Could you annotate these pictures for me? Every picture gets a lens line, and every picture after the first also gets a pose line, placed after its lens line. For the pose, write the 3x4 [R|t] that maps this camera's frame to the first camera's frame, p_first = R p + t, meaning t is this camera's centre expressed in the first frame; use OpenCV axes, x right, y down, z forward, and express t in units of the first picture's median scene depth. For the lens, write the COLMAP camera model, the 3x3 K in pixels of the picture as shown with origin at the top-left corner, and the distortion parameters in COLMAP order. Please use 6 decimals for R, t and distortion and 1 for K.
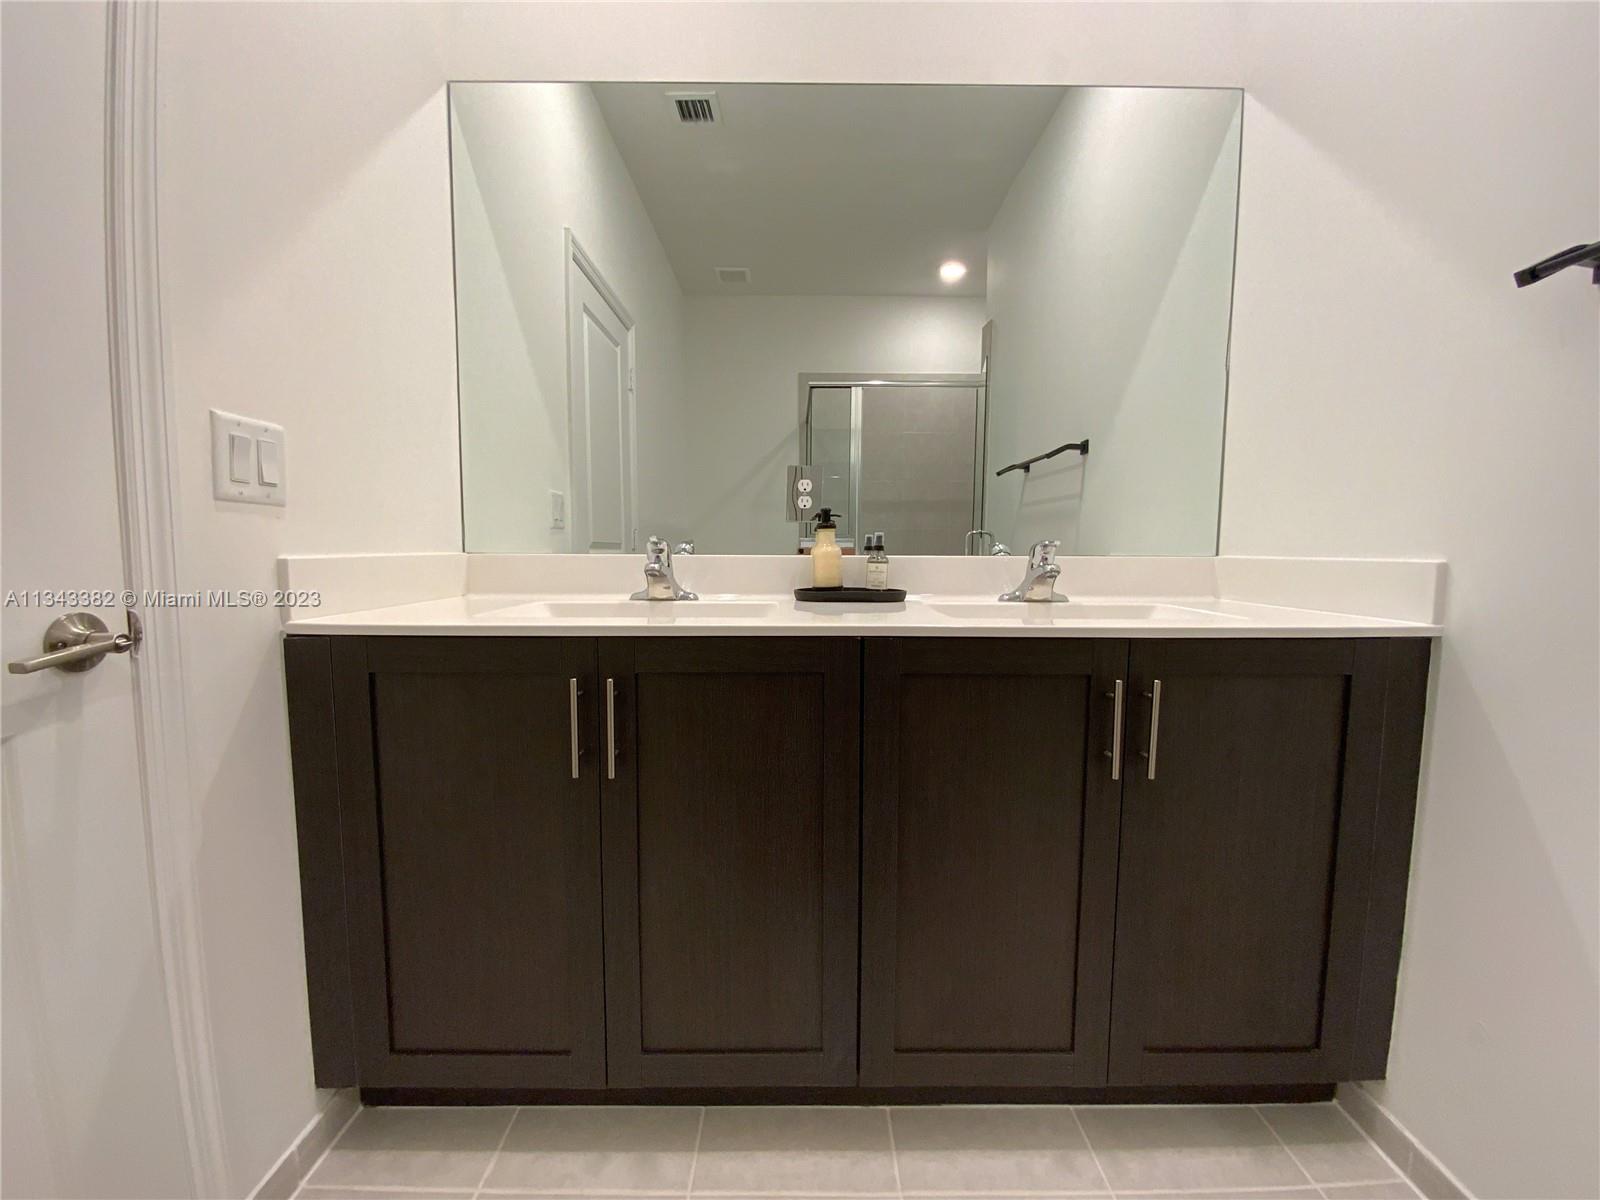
lens RADIAL K [[645.9, 0, 799.1], [0, 645.9, 602.3], [0, 0, 1]] dist [0.029374, -0.021809]
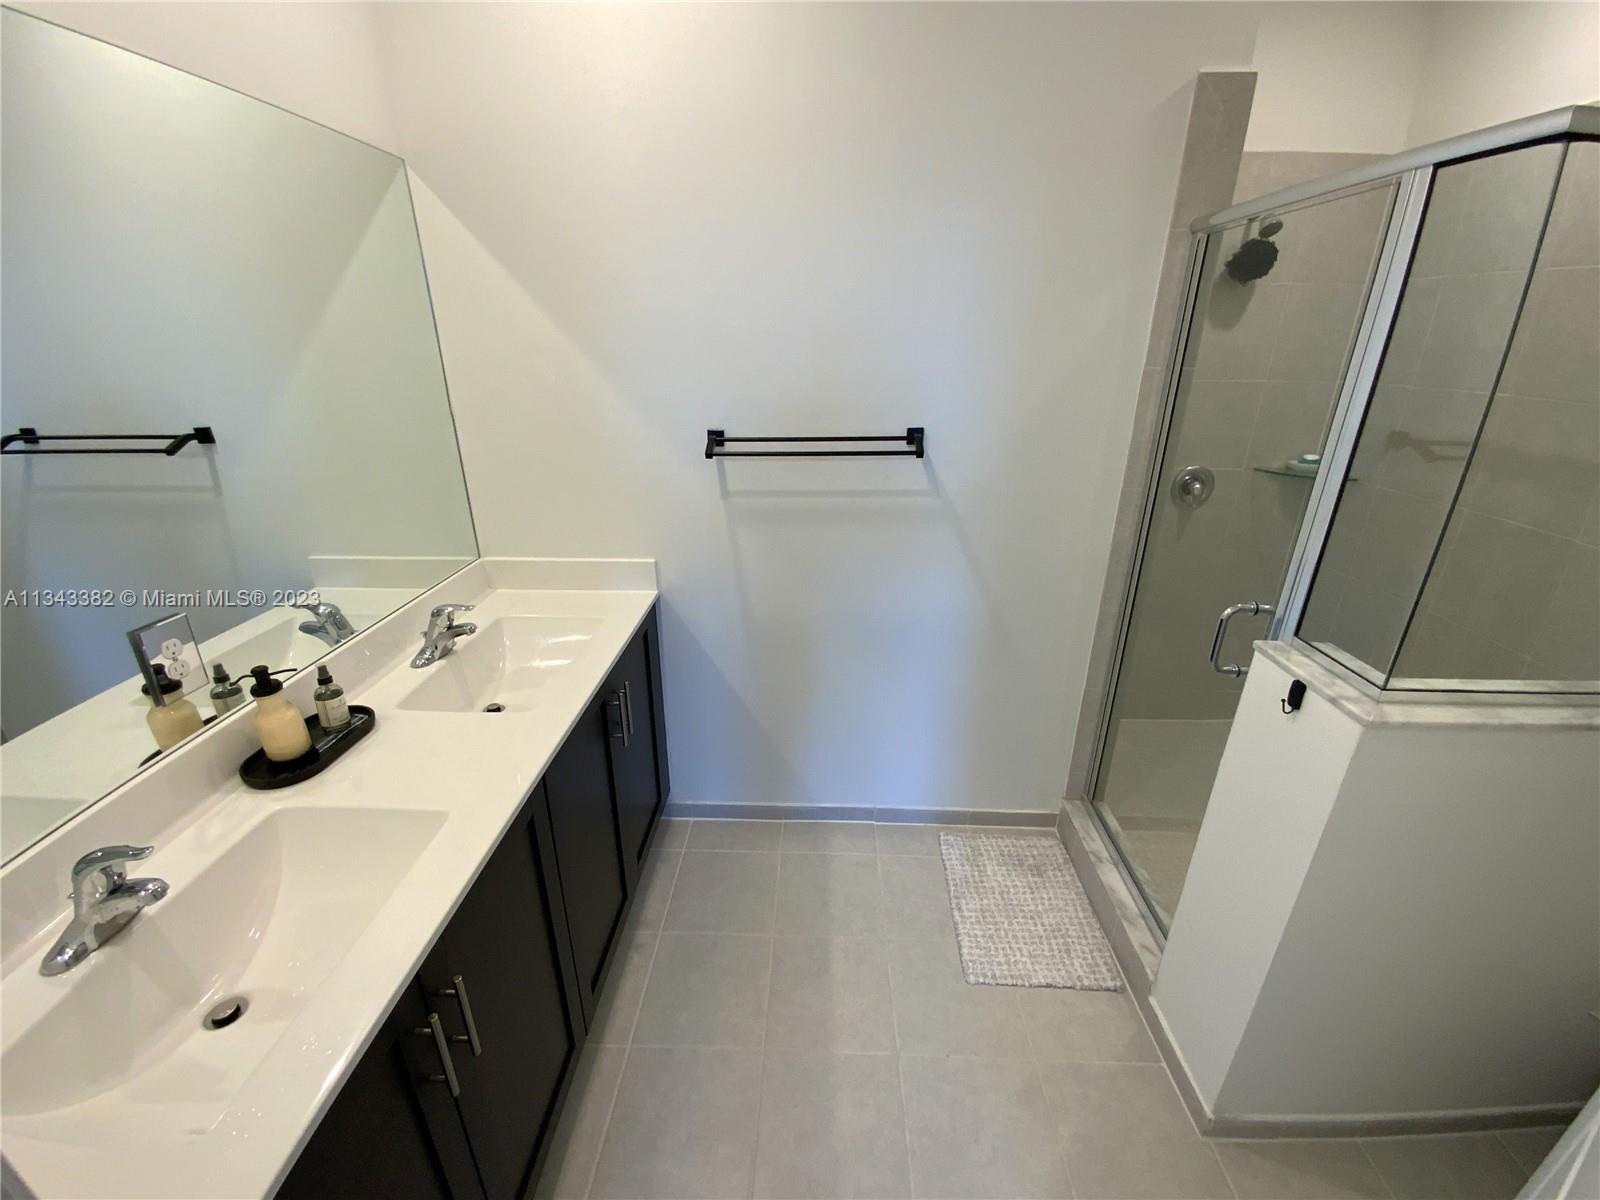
lens RADIAL K [[645.9, 0, 799.1], [0, 645.9, 602.3], [0, 0, 1]] dist [0.029374, -0.021809]
pose [[0.037857, -0.373299, 0.926938, -0.838094], [0.086223, 0.925364, 0.369144, -0.594572], [-0.995556, 0.065949, 0.067218, 0.395868]]
